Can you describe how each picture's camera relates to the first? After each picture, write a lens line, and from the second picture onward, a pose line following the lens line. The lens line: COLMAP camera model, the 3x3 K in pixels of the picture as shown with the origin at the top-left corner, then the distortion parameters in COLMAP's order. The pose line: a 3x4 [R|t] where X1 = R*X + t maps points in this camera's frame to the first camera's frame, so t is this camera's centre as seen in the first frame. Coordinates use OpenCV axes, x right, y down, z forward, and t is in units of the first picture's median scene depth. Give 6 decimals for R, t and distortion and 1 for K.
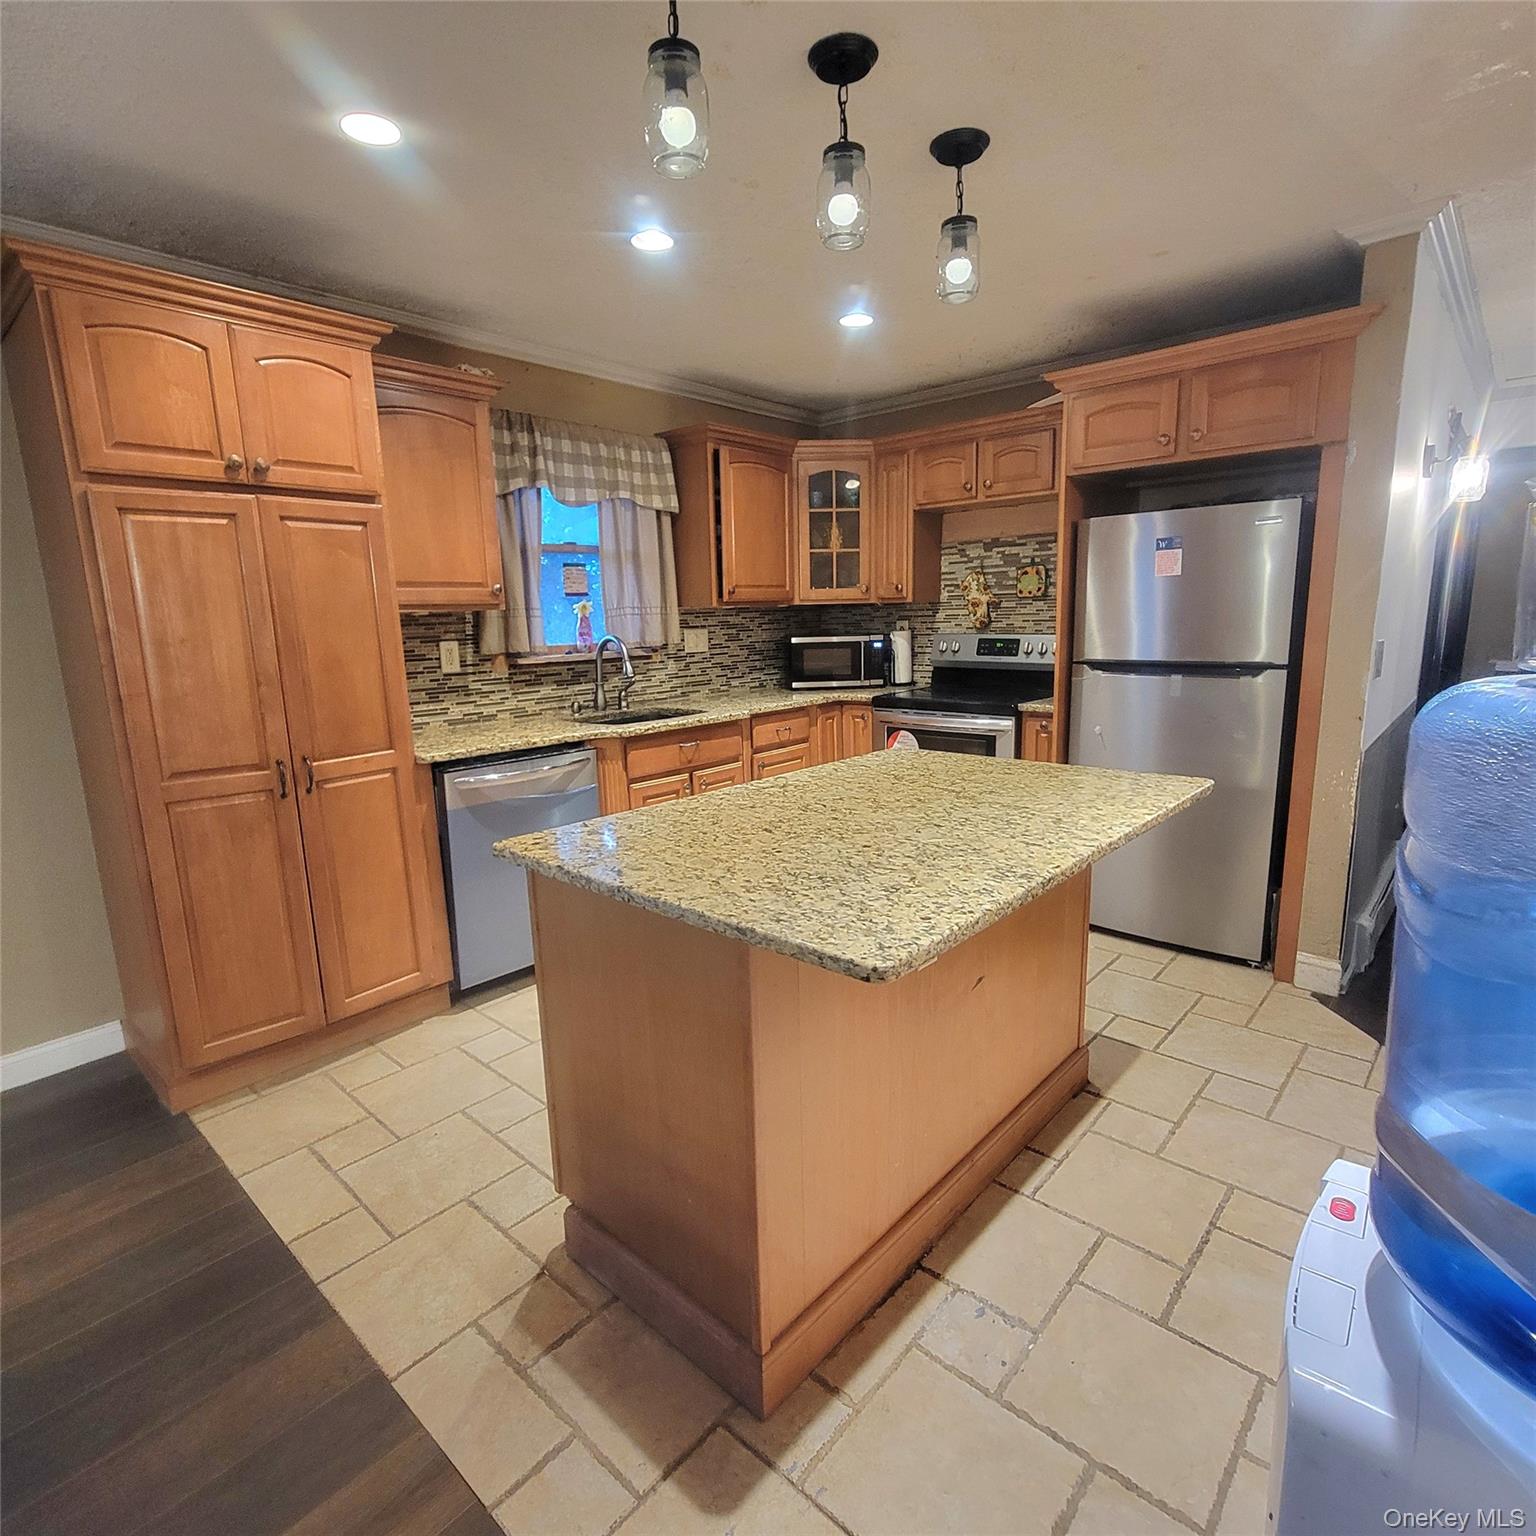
lens RADIAL K [[835.9, 0, 765.4], [0, 835.9, 768.3], [0, 0, 1]] dist [-0.001252, 0.002433]
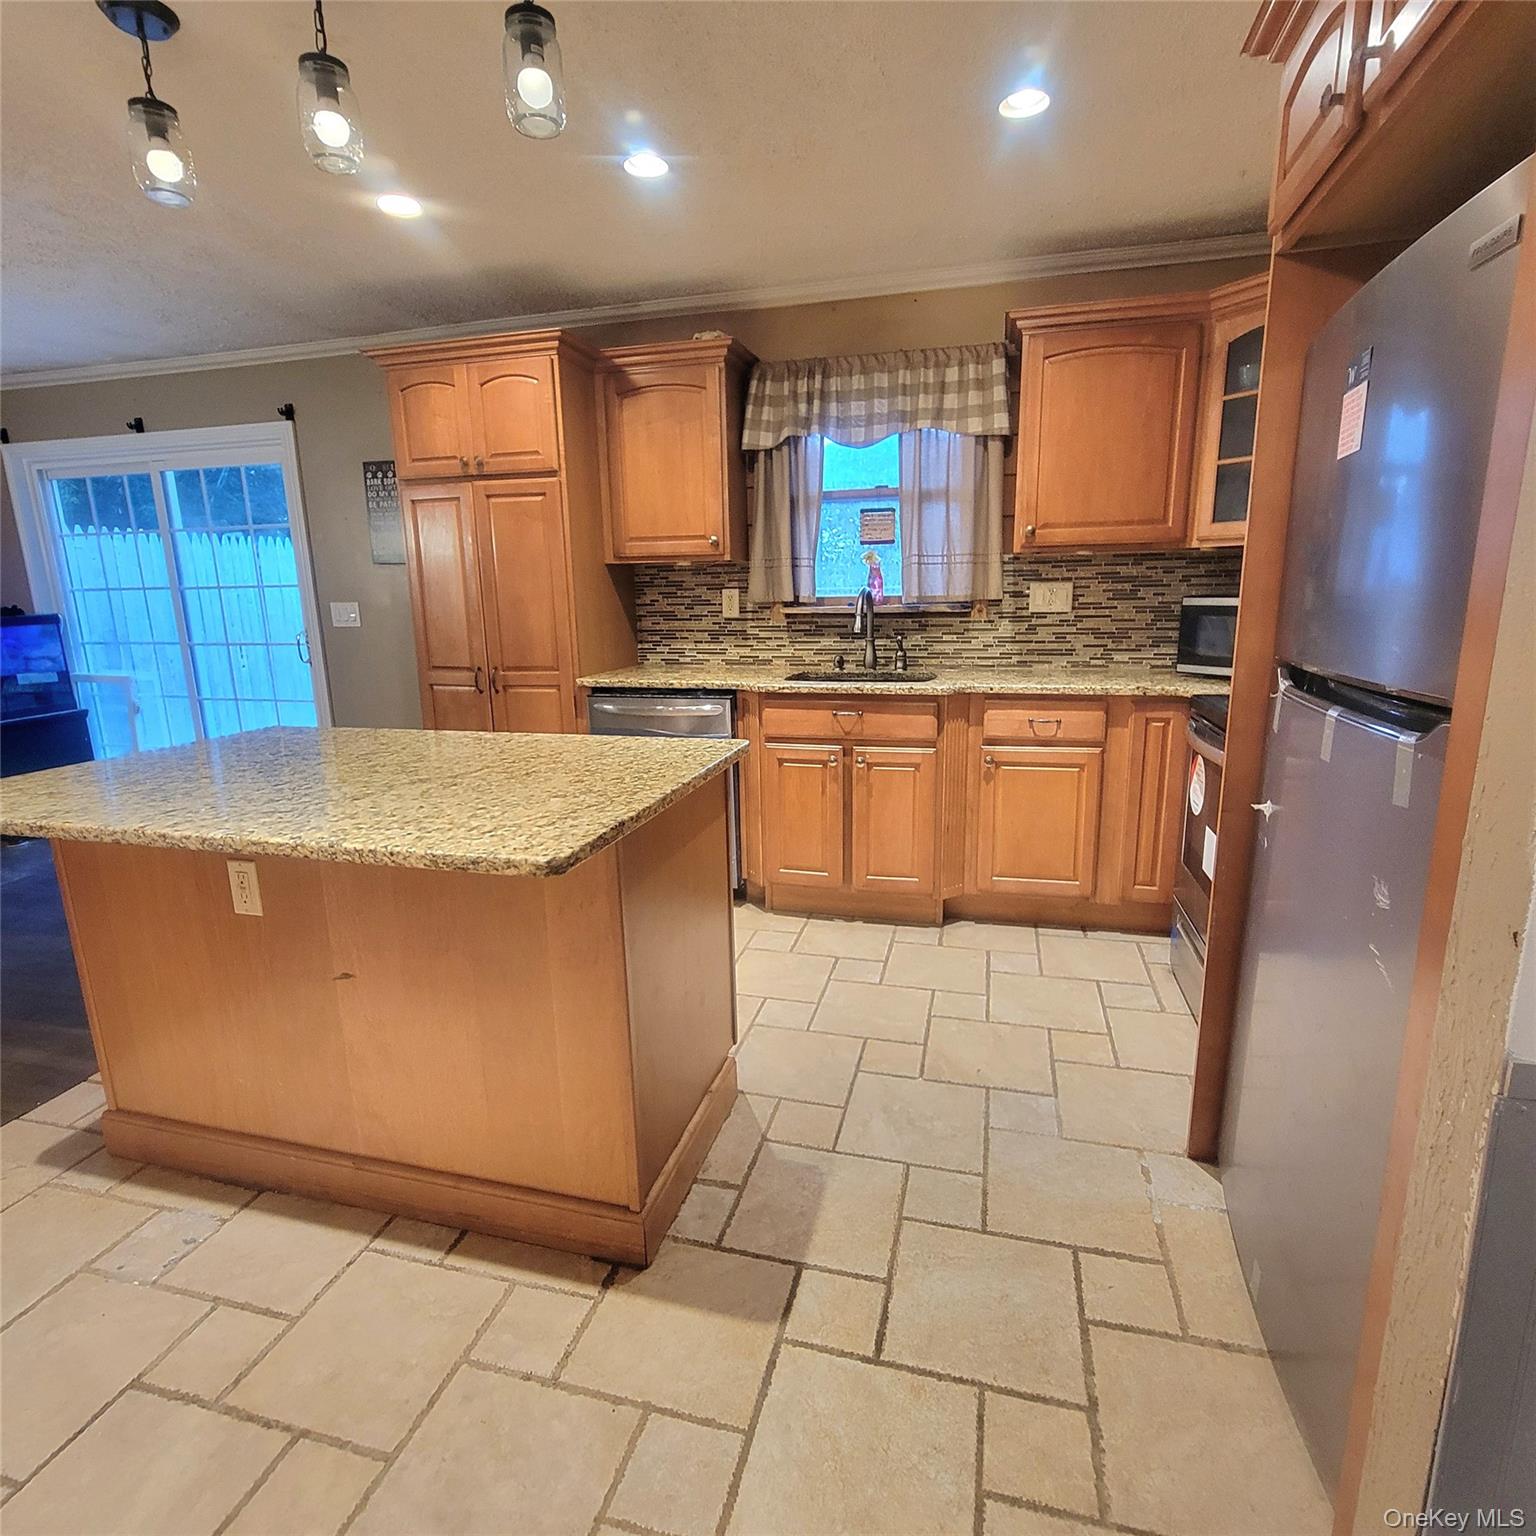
lens RADIAL K [[835.9, 0, 768.8], [0, 835.9, 769.6], [0, 0, 1]] dist [-0.001252, 0.002433]
pose [[0.456657, 0.207232, -0.865170, 0.620797], [-0.157842, 0.975936, 0.150451, -0.087418], [0.875528, 0.067855, 0.478378, 0.497122]]
